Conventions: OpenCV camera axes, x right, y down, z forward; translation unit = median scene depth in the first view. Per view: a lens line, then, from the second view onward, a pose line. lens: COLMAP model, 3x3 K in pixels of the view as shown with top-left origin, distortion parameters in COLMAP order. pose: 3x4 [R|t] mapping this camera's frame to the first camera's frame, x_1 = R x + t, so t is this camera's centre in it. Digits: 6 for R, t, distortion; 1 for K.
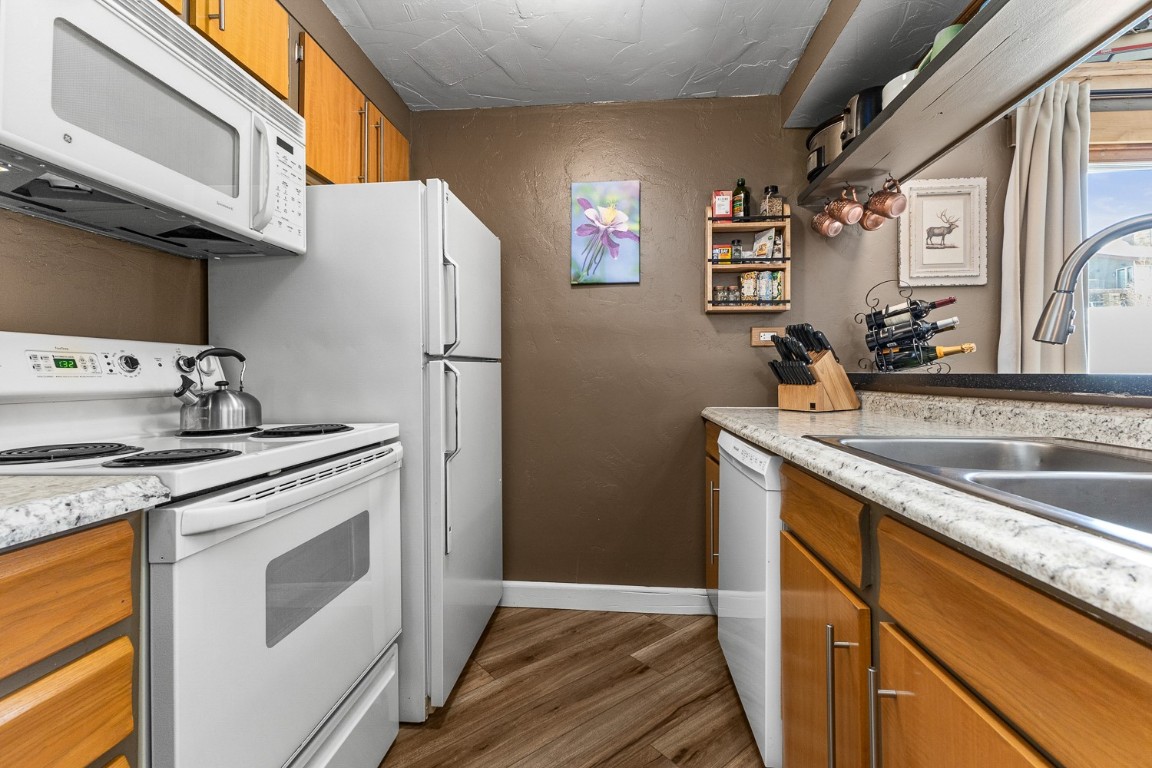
lens RADIAL K [[512.6, 0, 574.9], [0, 512.6, 370.7], [0, 0, 1]] dist [0.009267, -0.000504]
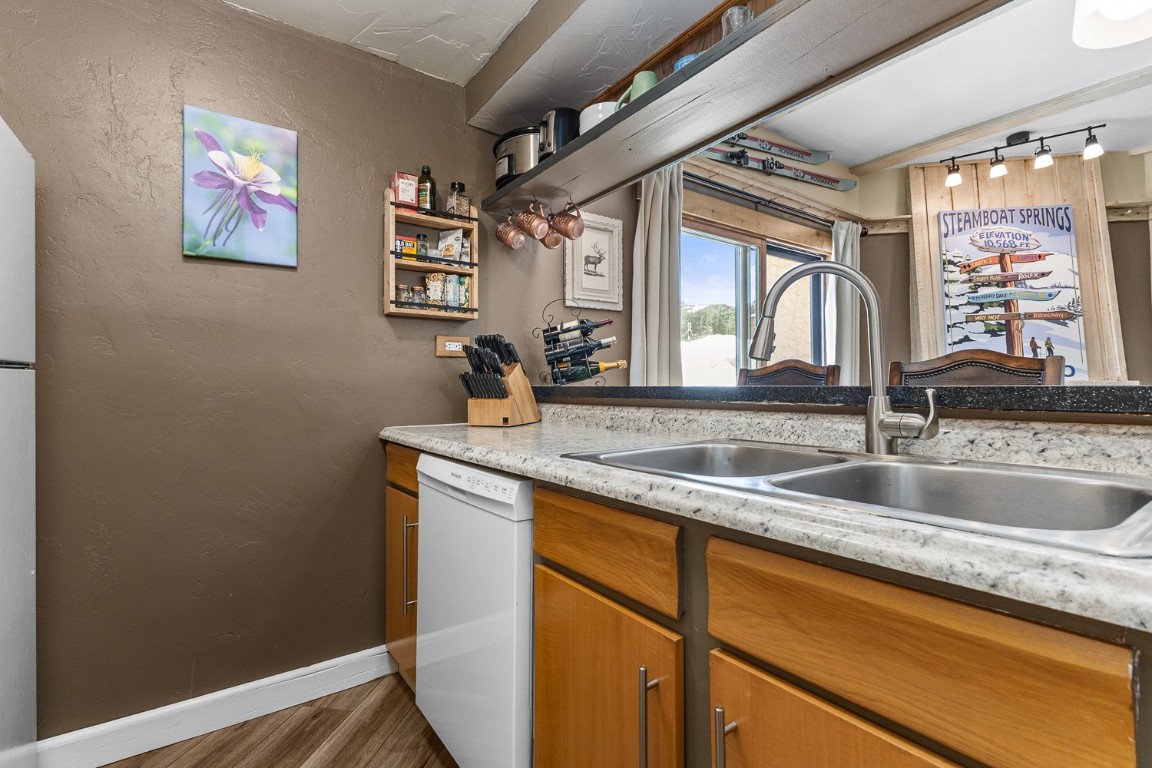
lens RADIAL K [[530.6, 0, 574.5], [0, 530.6, 381.4], [0, 0, 1]] dist [0.009936, -0.000074]
pose [[0.759962, 0.003326, 0.649959, -0.080975], [-0.000024, 0.999987, -0.005090, 0.000617], [-0.649968, 0.003852, 0.759952, 0.152273]]
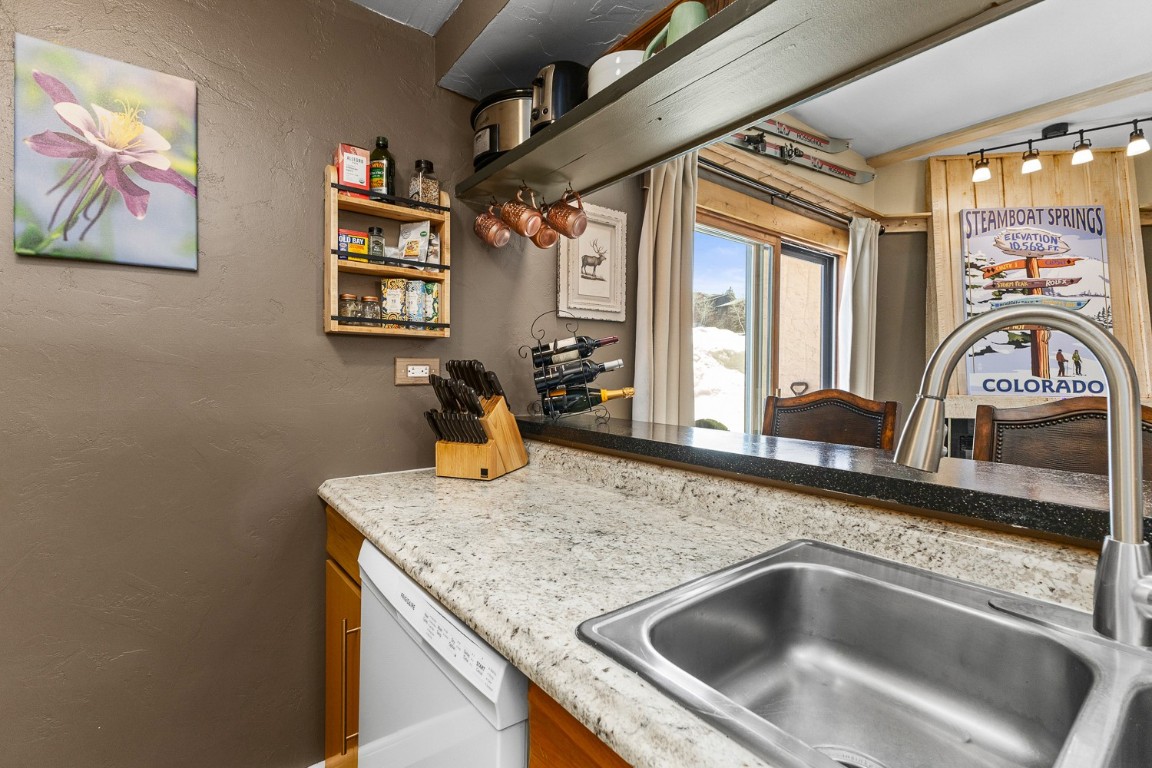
lens RADIAL K [[518.3, 0, 573.2], [0, 518.3, 379.1], [0, 0, 1]] dist [0.009695, -0.000966]
pose [[0.733468, -0.005887, 0.679699, 0.045164], [-0.011414, 0.999715, 0.020976, -0.079527], [-0.679629, -0.023143, 0.733191, 0.345763]]
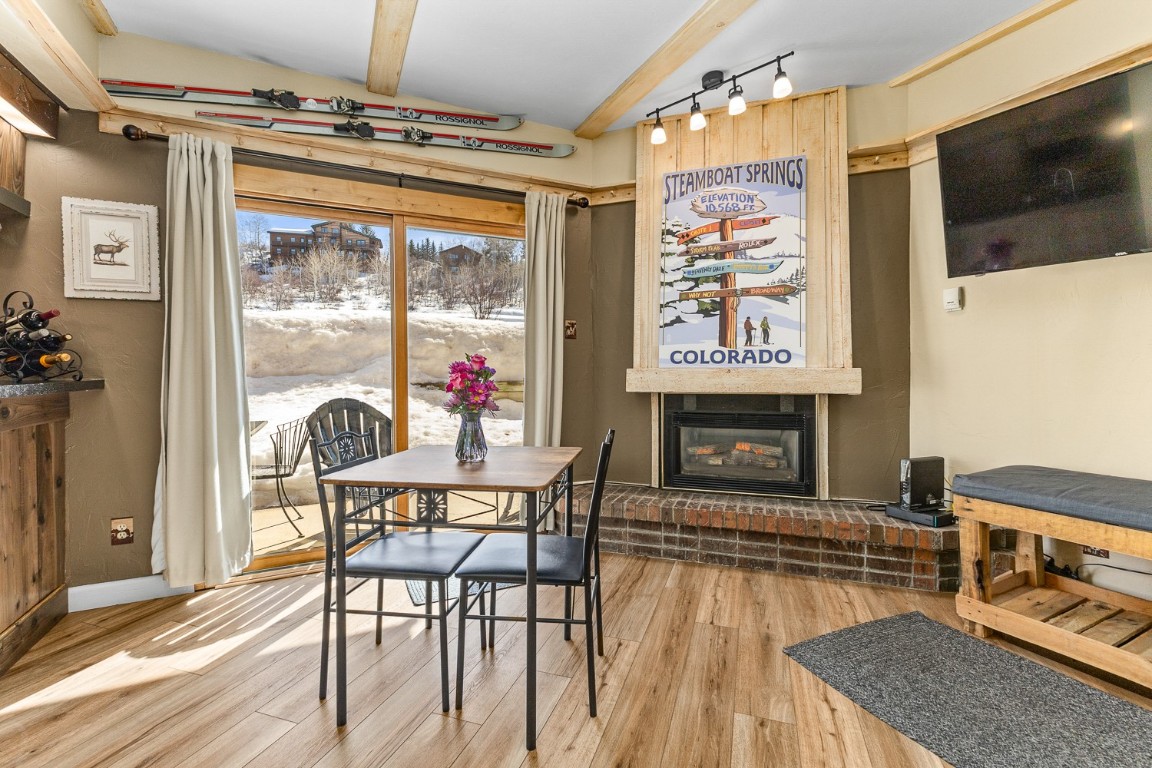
lens RADIAL K [[509.9, 0, 574.0], [0, 509.9, 379.2], [0, 0, 1]] dist [0.009321, -0.000671]
pose [[0.860594, -0.018836, 0.508942, 1.048784], [0.003941, 0.999532, 0.030330, -0.024222], [-0.509276, -0.024096, 0.860266, -0.474619]]
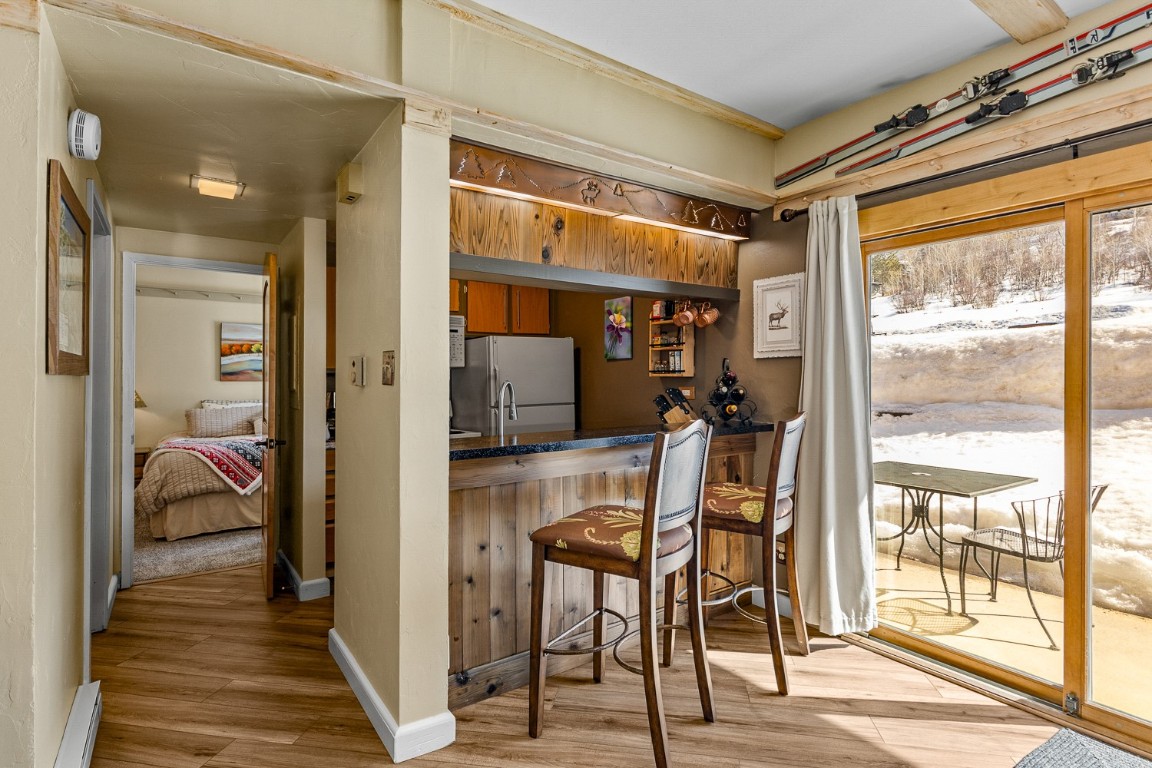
lens RADIAL K [[580.8, 0, 574.6], [0, 580.8, 378.9], [0, 0, 1]] dist [0.002166, -0.000264]
pose [[0.645261, -0.003284, -0.763955, 1.585727], [0.009250, 0.999951, 0.003514, -0.126336], [0.763906, -0.009334, 0.645260, -0.375987]]
